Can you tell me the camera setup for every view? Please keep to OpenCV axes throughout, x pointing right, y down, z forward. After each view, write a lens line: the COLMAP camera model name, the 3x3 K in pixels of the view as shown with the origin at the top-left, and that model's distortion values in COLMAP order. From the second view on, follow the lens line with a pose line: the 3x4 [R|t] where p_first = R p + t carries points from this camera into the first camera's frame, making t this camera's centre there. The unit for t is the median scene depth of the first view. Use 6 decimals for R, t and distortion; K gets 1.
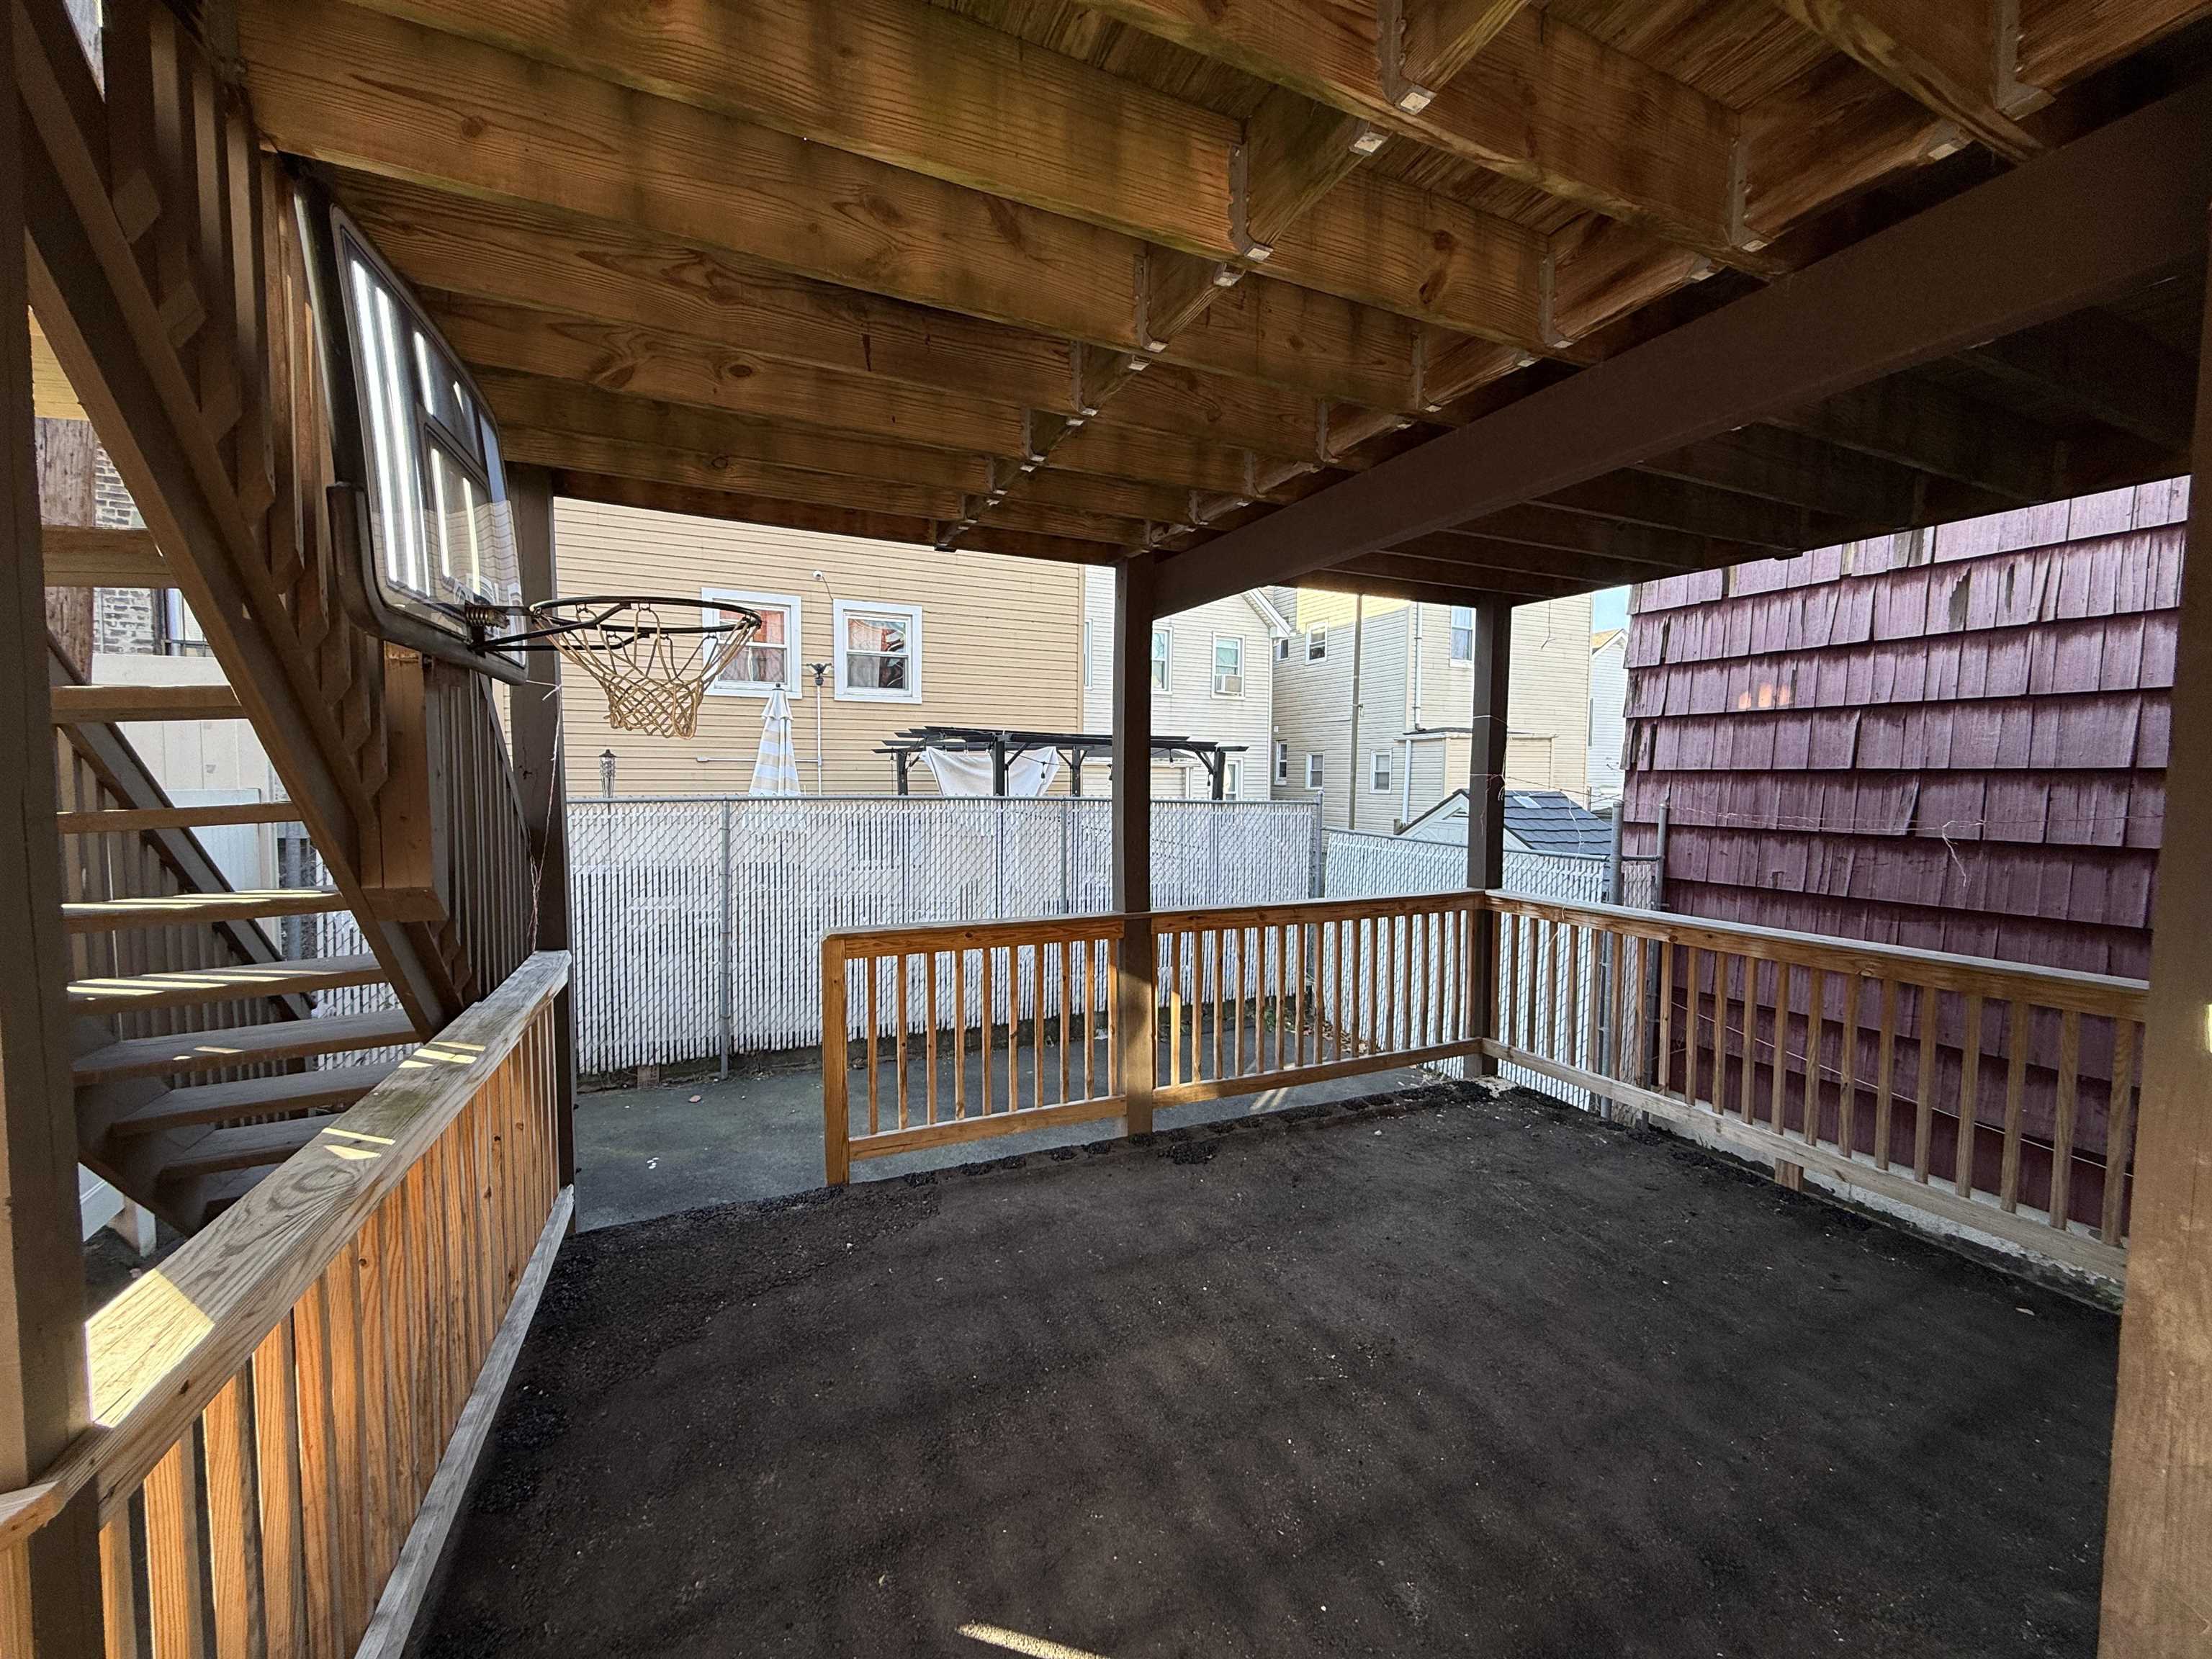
lens RADIAL K [[882.7, 0, 1104.1], [0, 882.7, 829.6], [0, 0, 1]] dist [-0.000896, 0.000451]
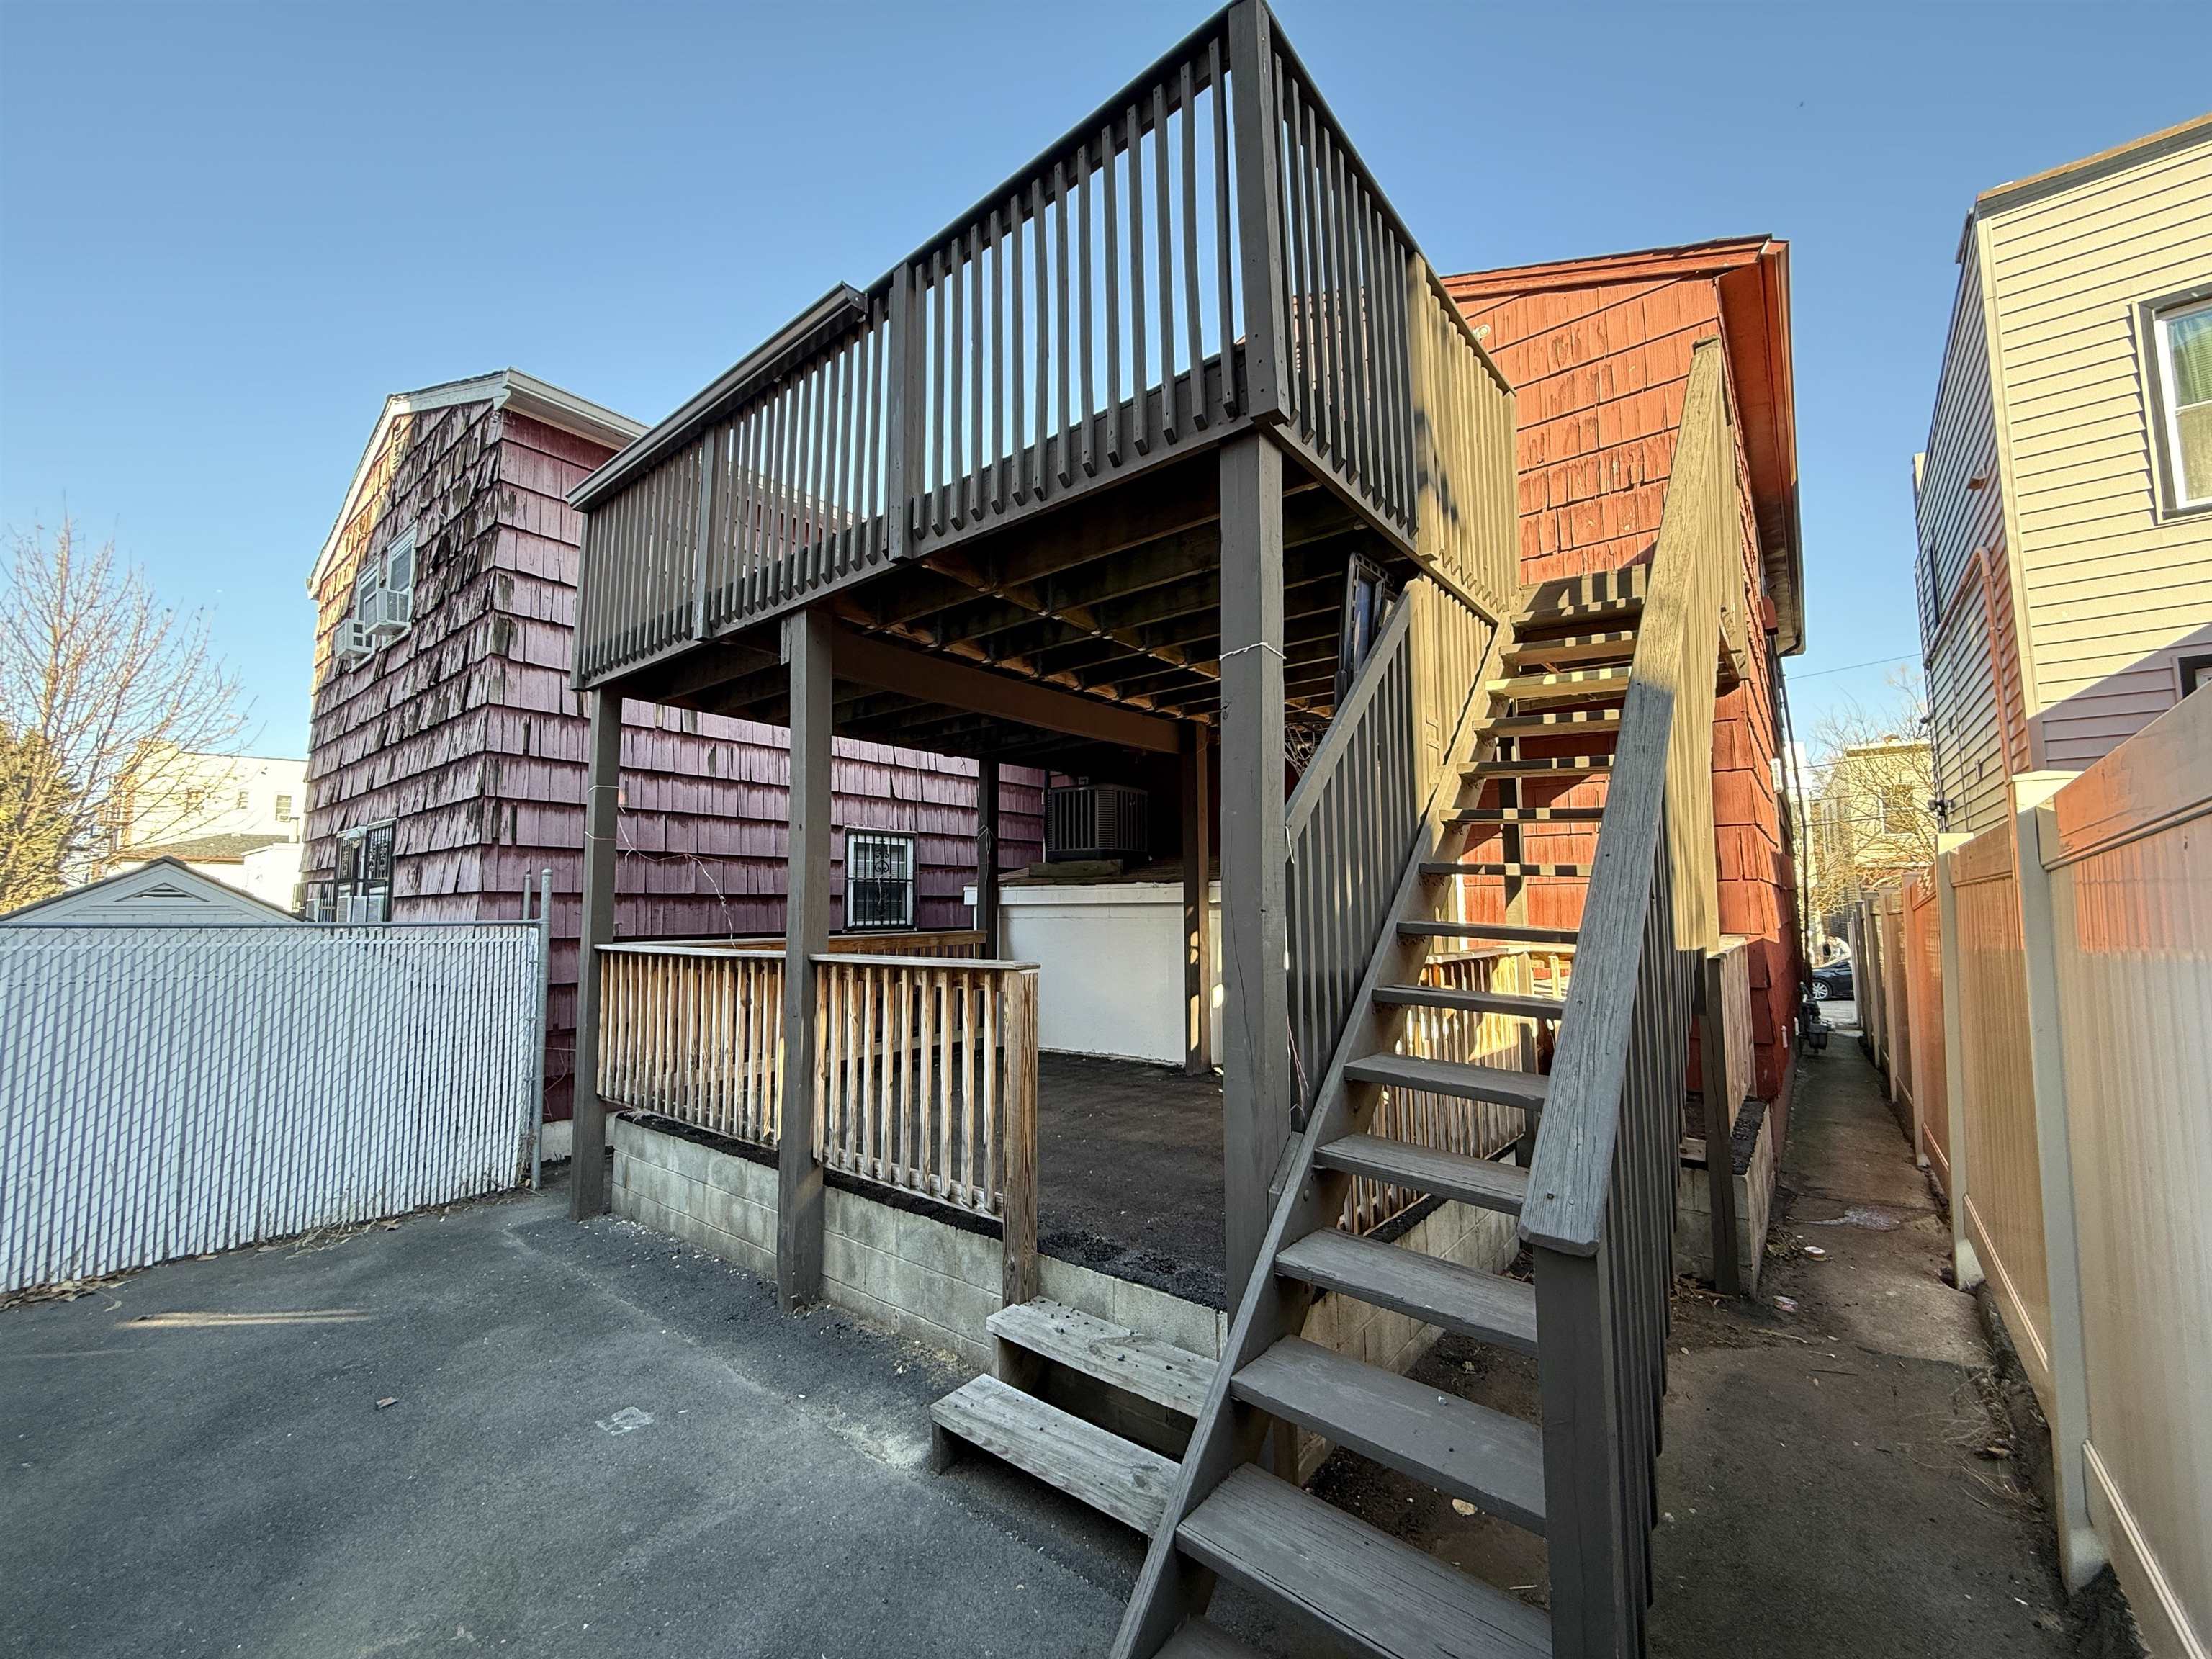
lens RADIAL K [[882.7, 0, 1104.9], [0, 882.7, 826.4], [0, 0, 1]] dist [-0.000896, 0.000451]
pose [[-0.434479, 0.079123, 0.897200, -0.922199], [0.057185, 0.996547, -0.060192, 0.026165], [-0.898865, 0.025155, -0.437503, 1.025184]]
